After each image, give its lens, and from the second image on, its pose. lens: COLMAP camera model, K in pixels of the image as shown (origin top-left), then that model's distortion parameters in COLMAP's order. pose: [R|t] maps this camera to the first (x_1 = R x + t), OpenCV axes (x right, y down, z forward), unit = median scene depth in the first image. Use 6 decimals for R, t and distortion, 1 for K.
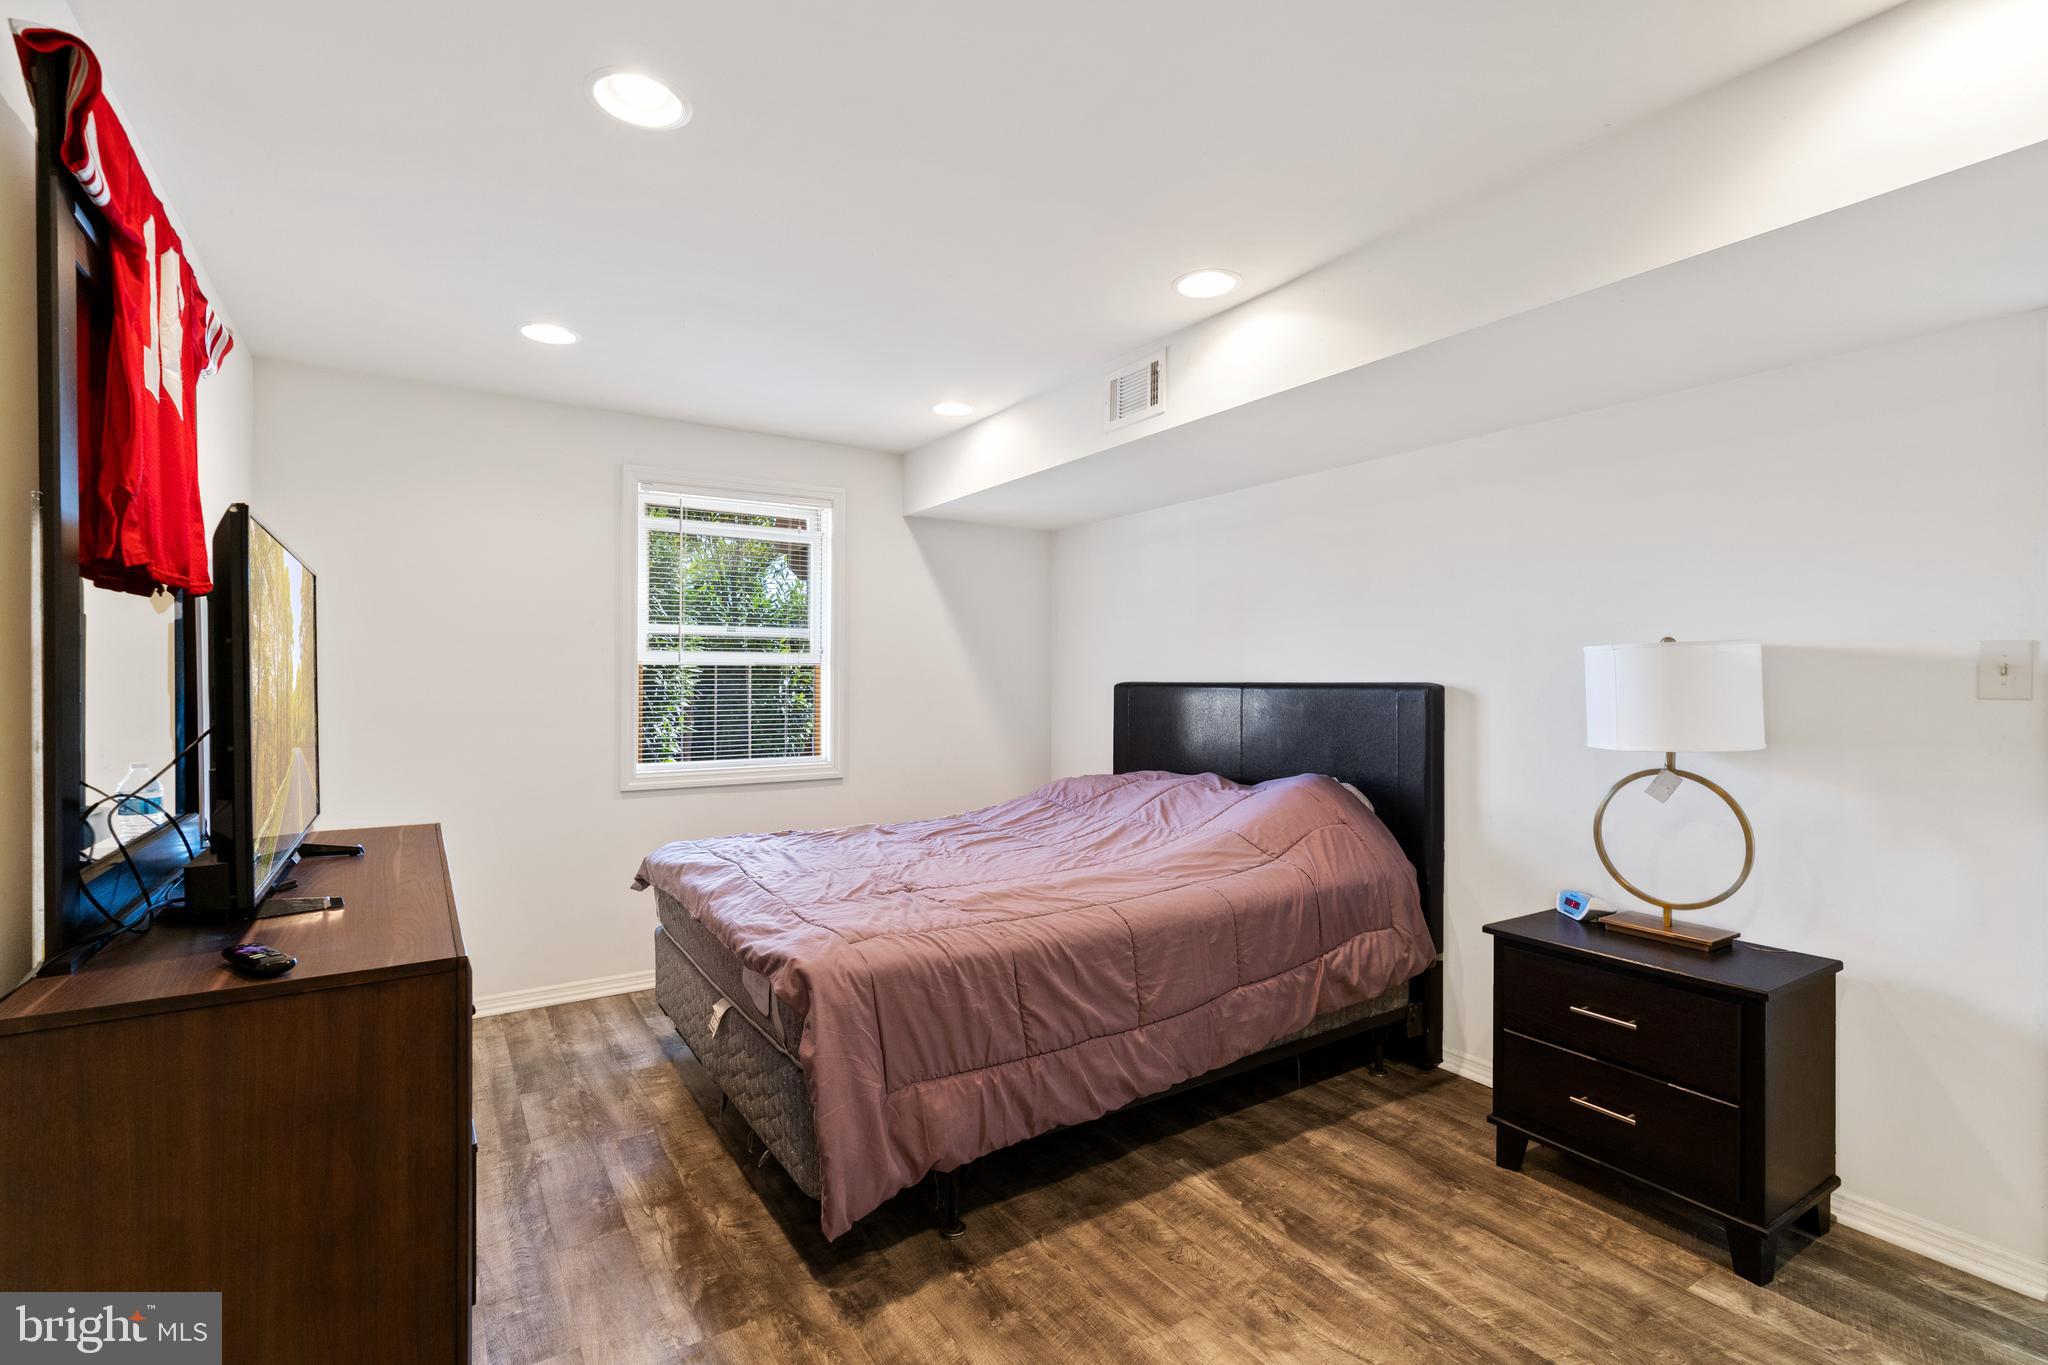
lens RADIAL K [[928.2, 0, 1026.7], [0, 928.2, 690.8], [0, 0, 1]] dist [-0.000422, 0.000387]
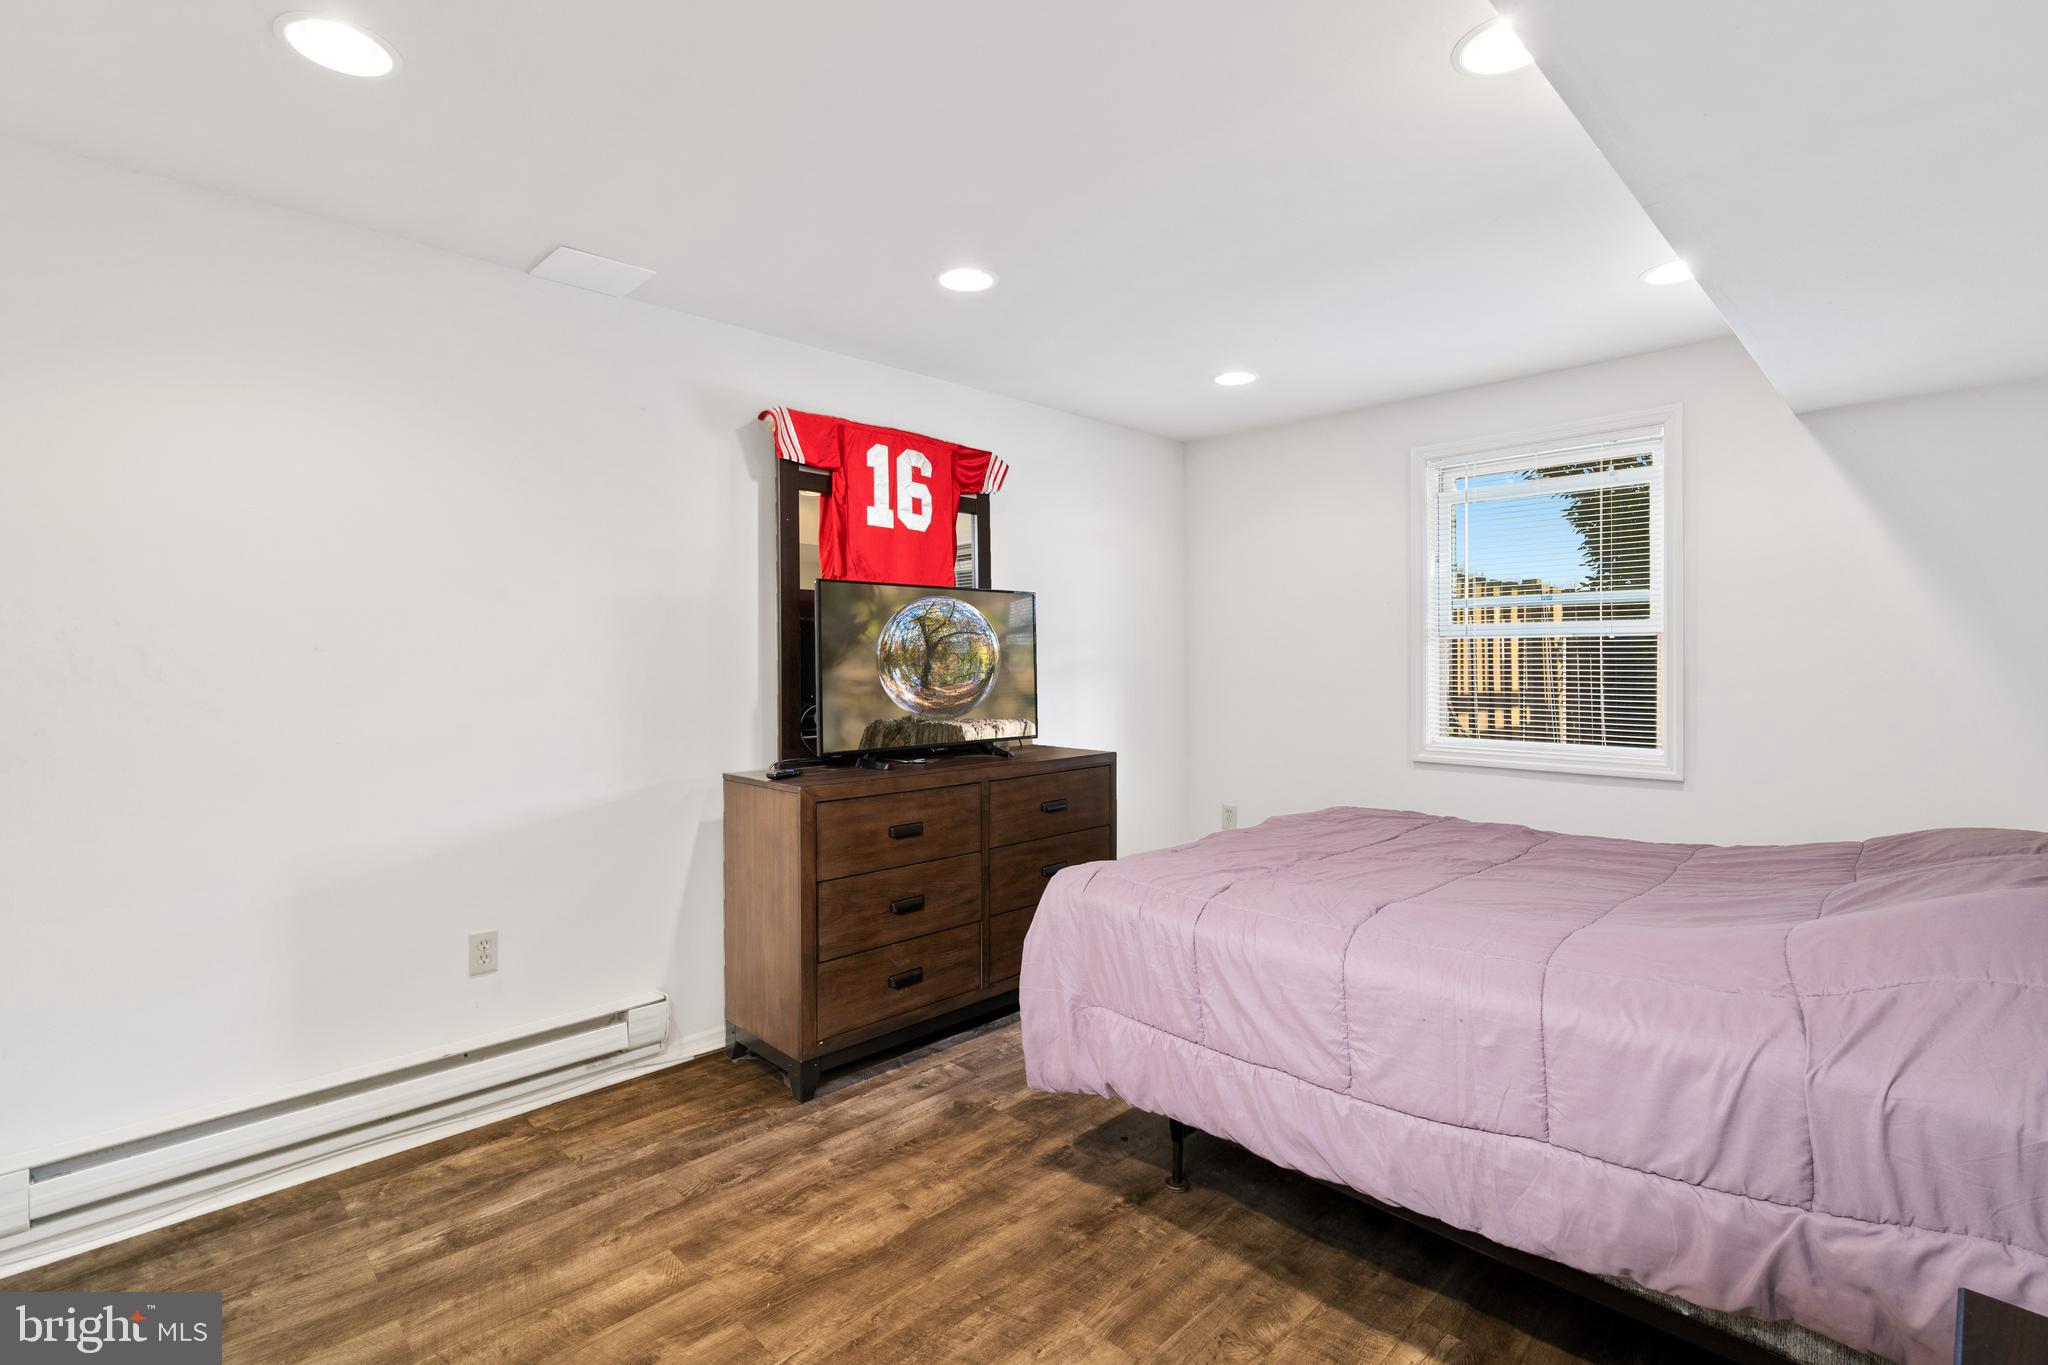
lens RADIAL K [[958.7, 0, 1021.6], [0, 958.7, 667.7], [0, 0, 1]] dist [0.000756, 0.000378]
pose [[0.193532, 0.011552, -0.981026, 0.931562], [-0.010934, 0.999894, 0.009617, -0.003416], [0.981033, 0.008866, 0.193638, 0.619429]]
